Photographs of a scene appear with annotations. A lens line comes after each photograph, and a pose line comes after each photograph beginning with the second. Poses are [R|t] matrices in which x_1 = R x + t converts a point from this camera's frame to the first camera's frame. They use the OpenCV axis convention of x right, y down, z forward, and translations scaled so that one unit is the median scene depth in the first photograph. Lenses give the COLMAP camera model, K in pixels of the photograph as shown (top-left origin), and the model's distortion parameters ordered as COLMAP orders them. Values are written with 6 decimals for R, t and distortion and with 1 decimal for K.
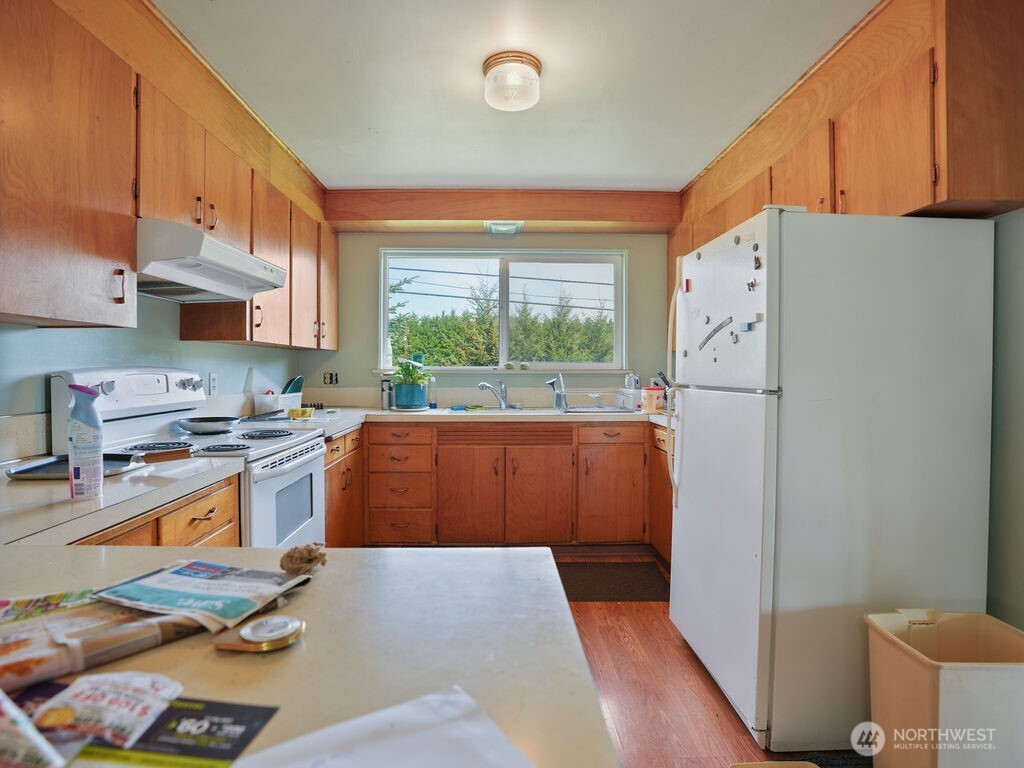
lens RADIAL K [[529.3, 0, 496.5], [0, 529.3, 373.5], [0, 0, 1]] dist [-0.071524, 0.032739]
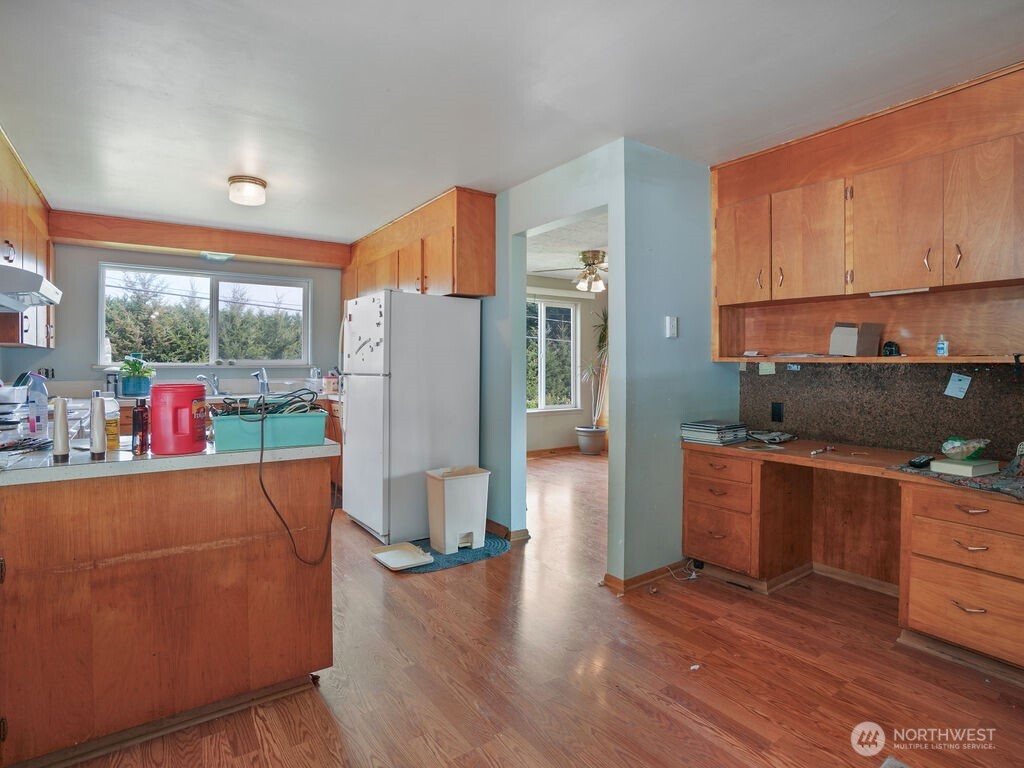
lens RADIAL K [[539.5, 0, 500.9], [0, 539.5, 369.0], [0, 0, 1]] dist [-0.074116, 0.031341]
pose [[0.827623, -0.006415, 0.561248, -0.158560], [0.006393, 0.999978, 0.002002, 0.004271], [-0.561248, 0.001931, 0.827645, -0.537770]]
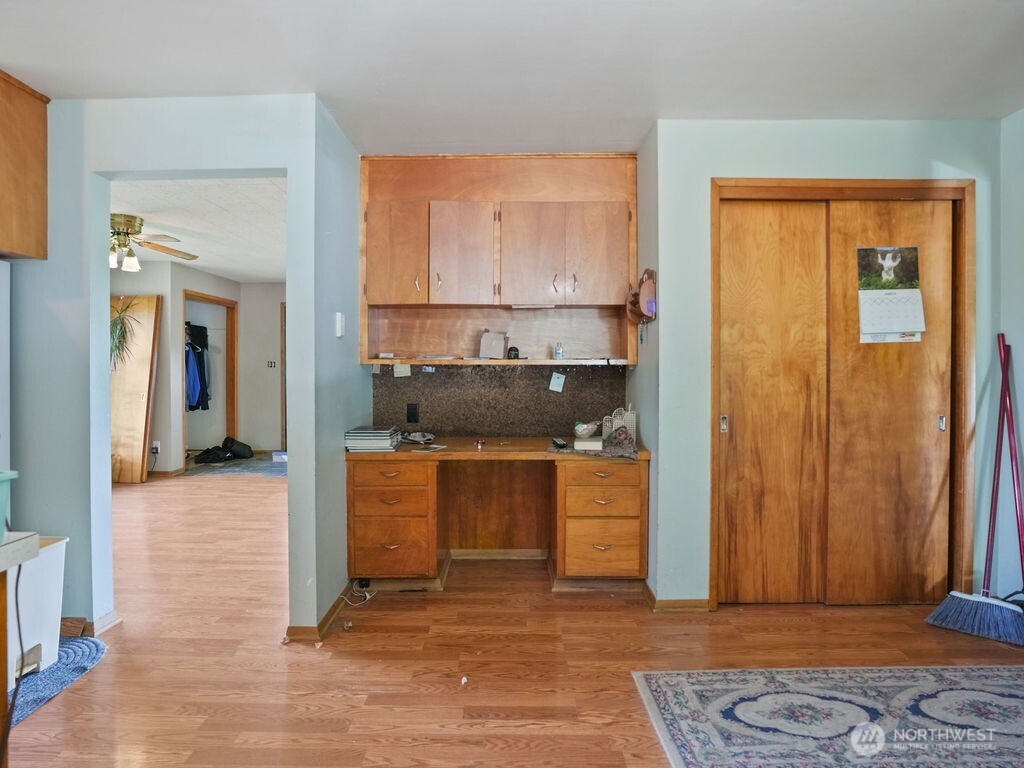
lens RADIAL K [[572.8, 0, 505.2], [0, 572.8, 369.3], [0, 0, 1]] dist [-0.066950, 0.032123]
pose [[0.017823, -0.008629, 0.999804, -0.265416], [0.012306, 0.999889, 0.008410, -0.000633], [-0.999765, 0.012154, 0.017927, -0.202809]]
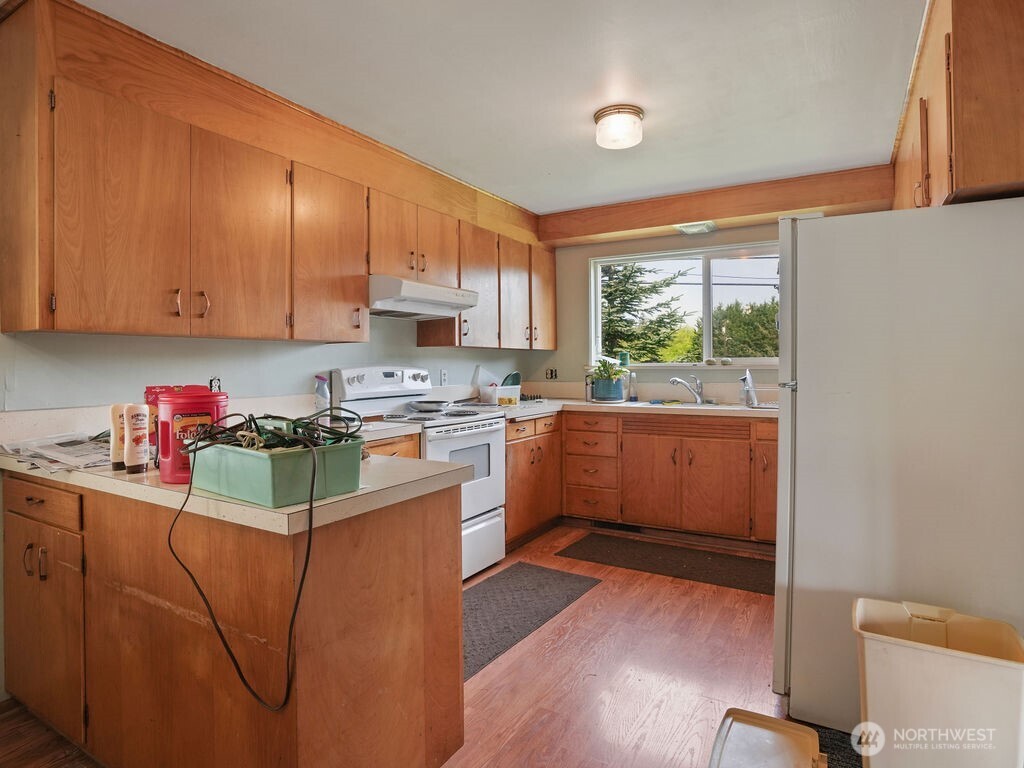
lens RADIAL K [[572.8, 0, 505.2], [0, 572.8, 369.3], [0, 0, 1]] dist [-0.066950, 0.032123]
pose [[0.849302, -0.002966, -0.527898, 0.318684], [0.002368, 0.999996, -0.001810, 0.001243], [0.527901, 0.000287, 0.849306, -0.160049]]
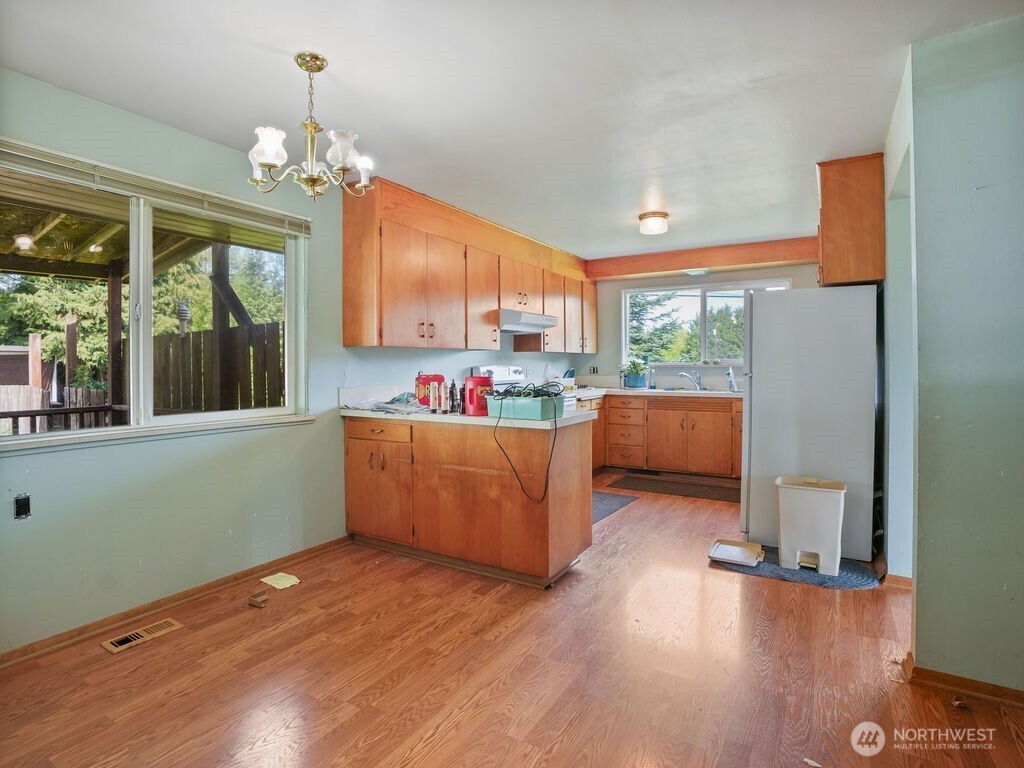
lens RADIAL K [[539.5, 0, 500.9], [0, 539.5, 369.0], [0, 0, 1]] dist [-0.074116, 0.031341]
pose [[0.842214, -0.000567, -0.539143, 0.420094], [0.001072, 0.999999, 0.000623, 0.004902], [0.539142, -0.001103, 0.842214, -0.698879]]
